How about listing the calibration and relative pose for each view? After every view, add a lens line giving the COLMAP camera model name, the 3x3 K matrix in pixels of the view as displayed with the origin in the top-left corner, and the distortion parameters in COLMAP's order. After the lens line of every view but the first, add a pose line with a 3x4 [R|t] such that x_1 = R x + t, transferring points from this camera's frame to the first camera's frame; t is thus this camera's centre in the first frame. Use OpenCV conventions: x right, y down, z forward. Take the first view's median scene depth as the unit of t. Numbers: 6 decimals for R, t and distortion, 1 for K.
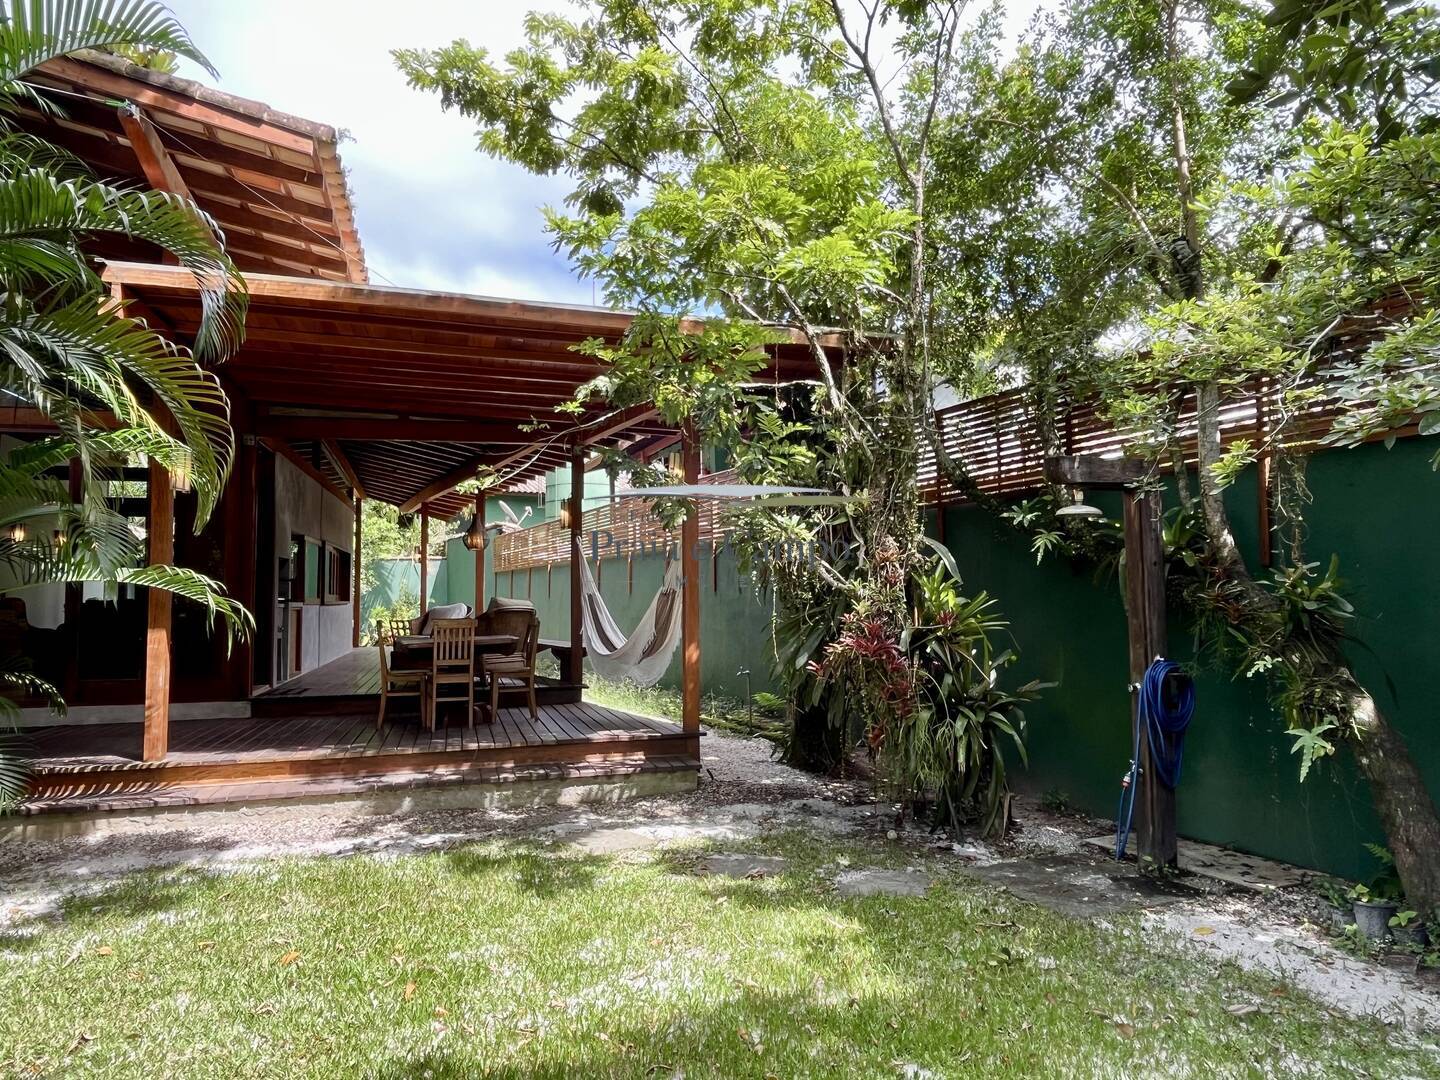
lens RADIAL K [[933.3, 0, 720.0], [0, 933.3, 540.0], [0, 0, 1]] dist [0.000024, 0.000309]
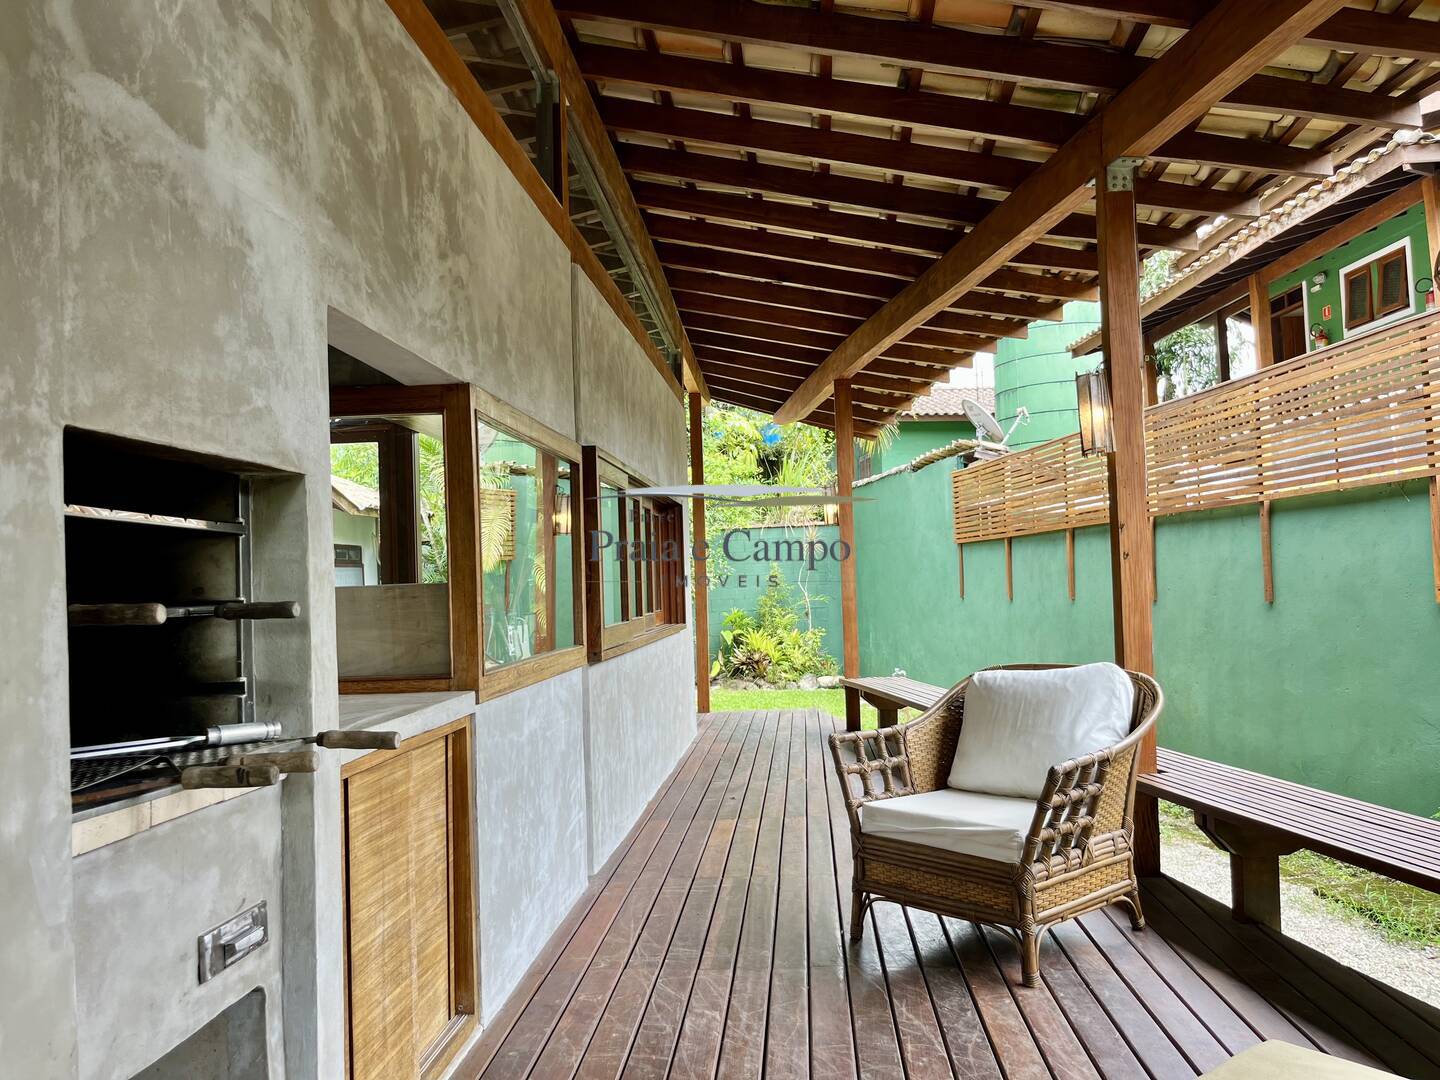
lens RADIAL K [[1091.2, 0, 718.9], [0, 1091.2, 546.3], [0, 0, 1]] dist [0.065605, -0.094458]
pose [[0.937942, -0.034050, -0.345116, -0.656291], [0.045893, 0.998603, 0.026202, 0.061778], [0.343742, -0.040414, 0.938194, 1.686593]]
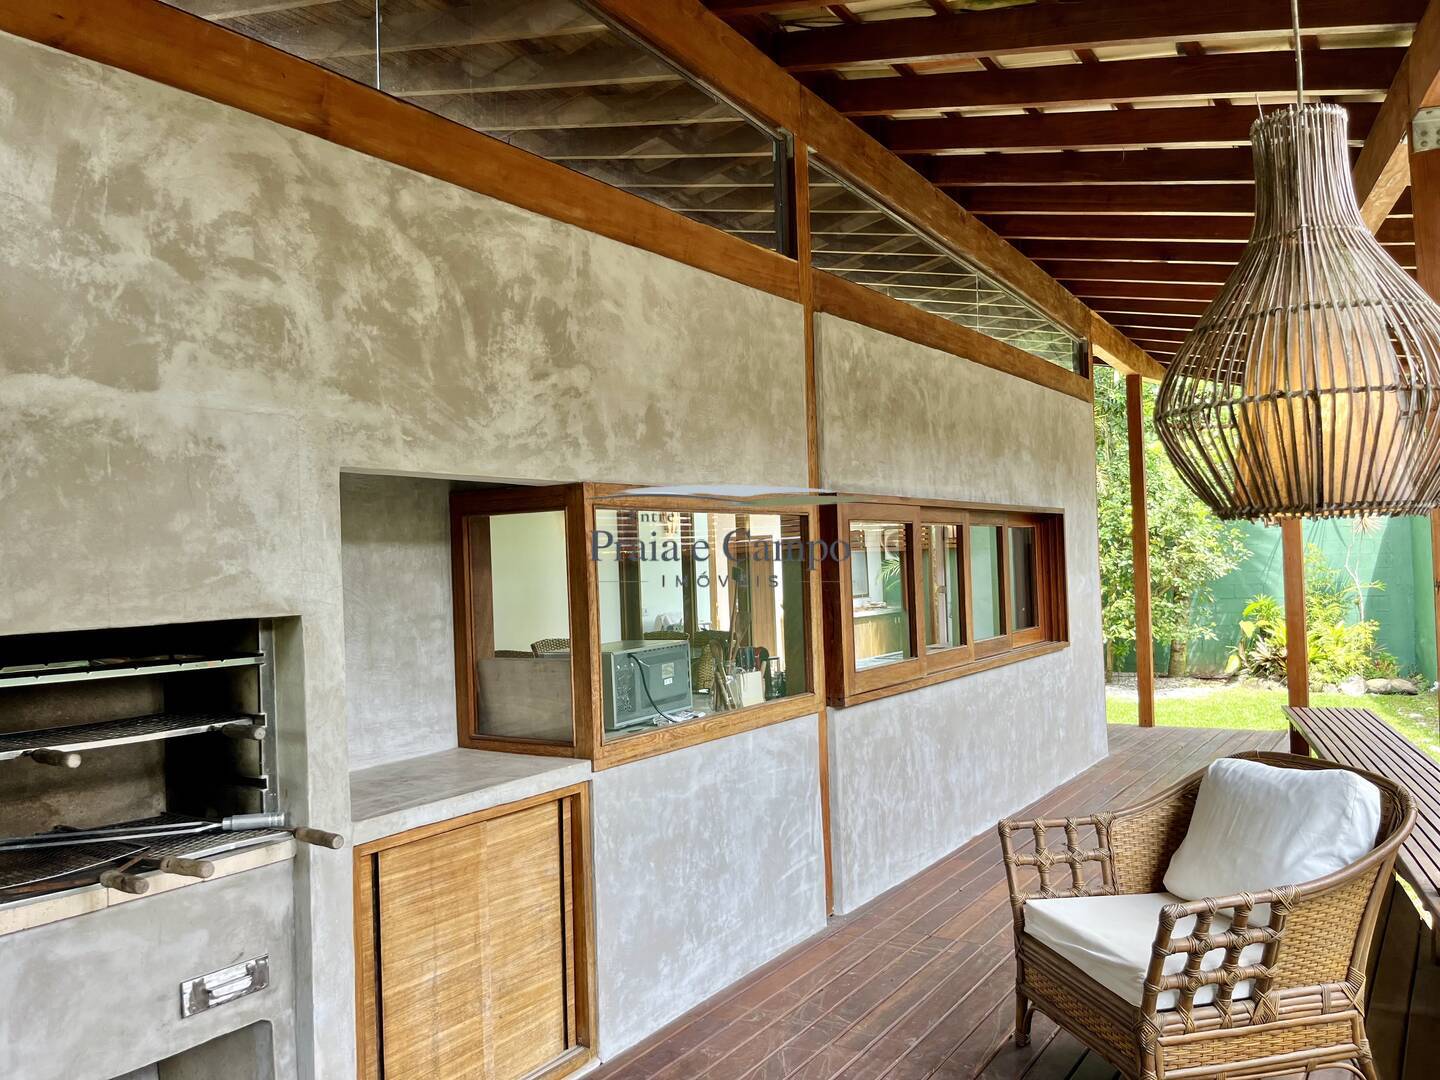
lens RADIAL K [[1089.9, 0, 714.6], [0, 1089.9, 552.4], [0, 0, 1]] dist [0.060463, -0.084303]
pose [[0.643951, -0.024455, -0.764676, -0.443448], [0.077652, 0.996417, 0.033526, 0.010893], [0.761116, -0.080968, 0.643542, 1.831152]]
